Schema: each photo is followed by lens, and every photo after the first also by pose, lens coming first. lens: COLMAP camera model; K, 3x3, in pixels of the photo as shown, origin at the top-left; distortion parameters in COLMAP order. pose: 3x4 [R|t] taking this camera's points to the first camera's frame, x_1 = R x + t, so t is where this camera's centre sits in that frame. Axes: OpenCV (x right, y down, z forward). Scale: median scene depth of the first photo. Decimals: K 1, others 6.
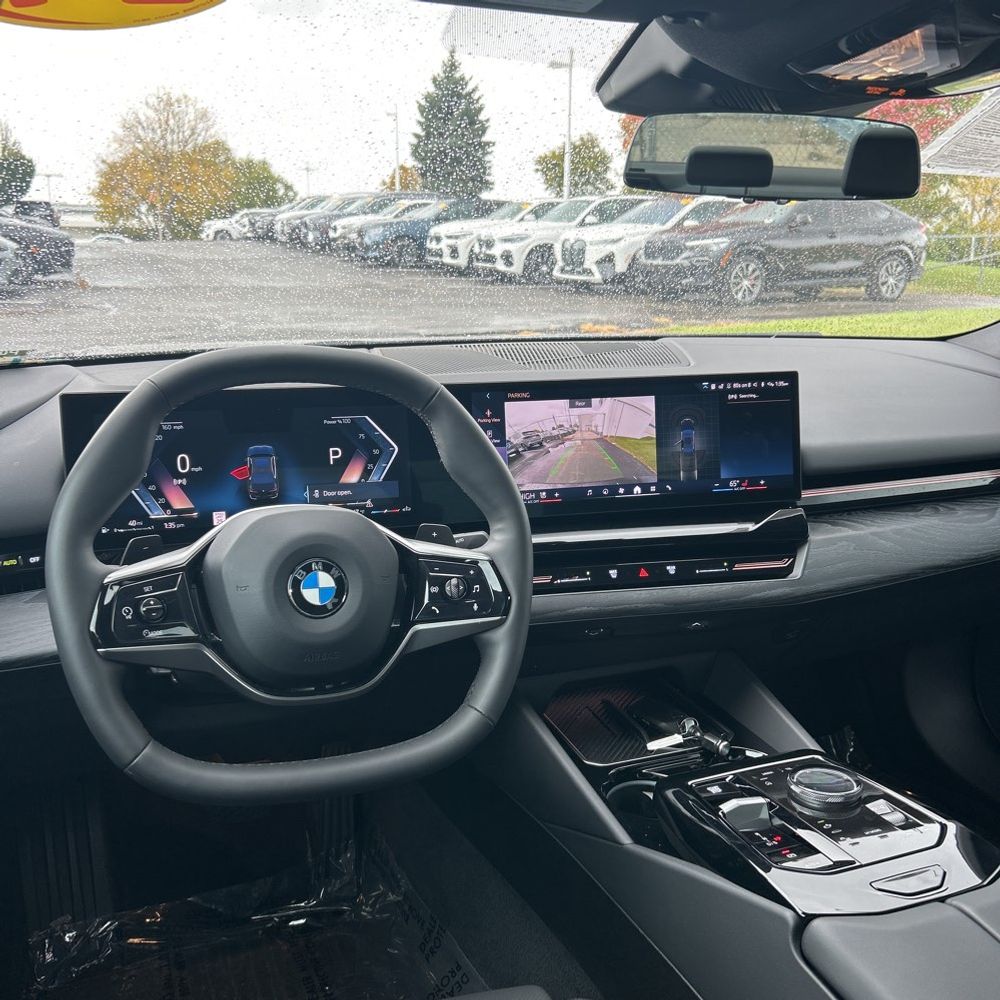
lens RADIAL K [[1004.2, 0, 480.6], [0, 1004.2, 524.2], [0, 0, 1]] dist [0.011919, 0.000000]
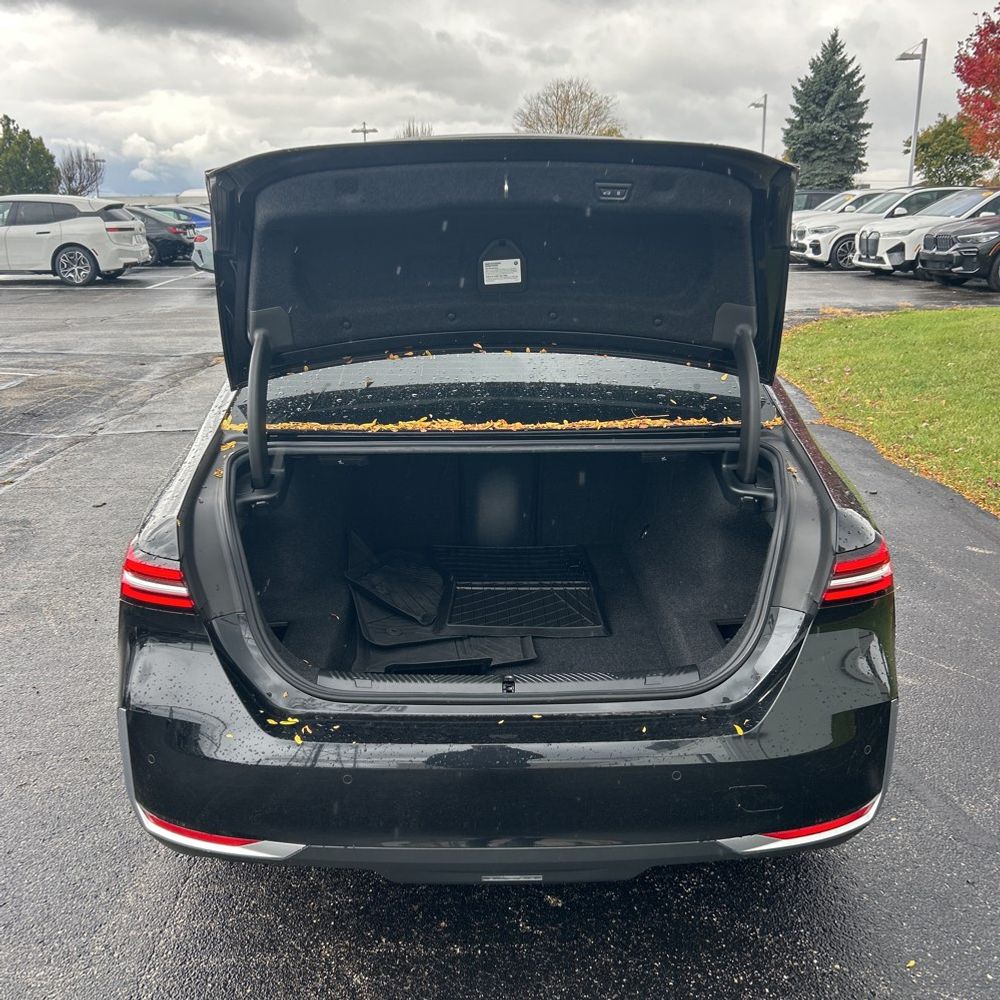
lens RADIAL K [[1004.2, 0, 498.2], [0, 1004.2, 495.1], [0, 0, 1]] dist [0.011919, 0.000000]
pose [[0.937128, 0.073283, -0.341204, 0.063074], [-0.075653, 0.997114, 0.006374, 0.020124], [0.340686, 0.019840, 0.939968, -0.111103]]
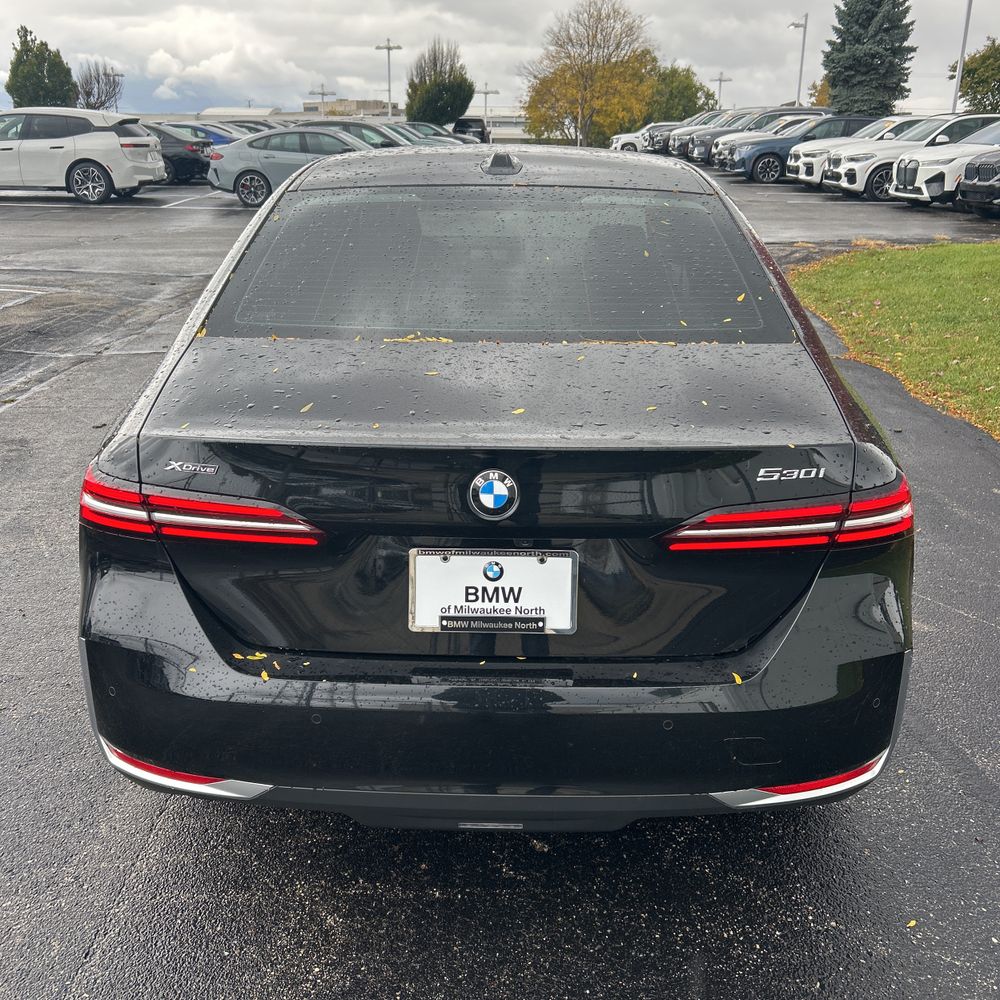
lens RADIAL K [[1004.2, 0, 494.8], [0, 1004.2, 499.7], [0, 0, 1]] dist [0.011919, 0.000000]
pose [[0.926939, 0.119751, -0.355590, 0.063259], [-0.097468, 0.992018, 0.080005, 0.020444], [0.362332, -0.039501, 0.931212, -0.105285]]
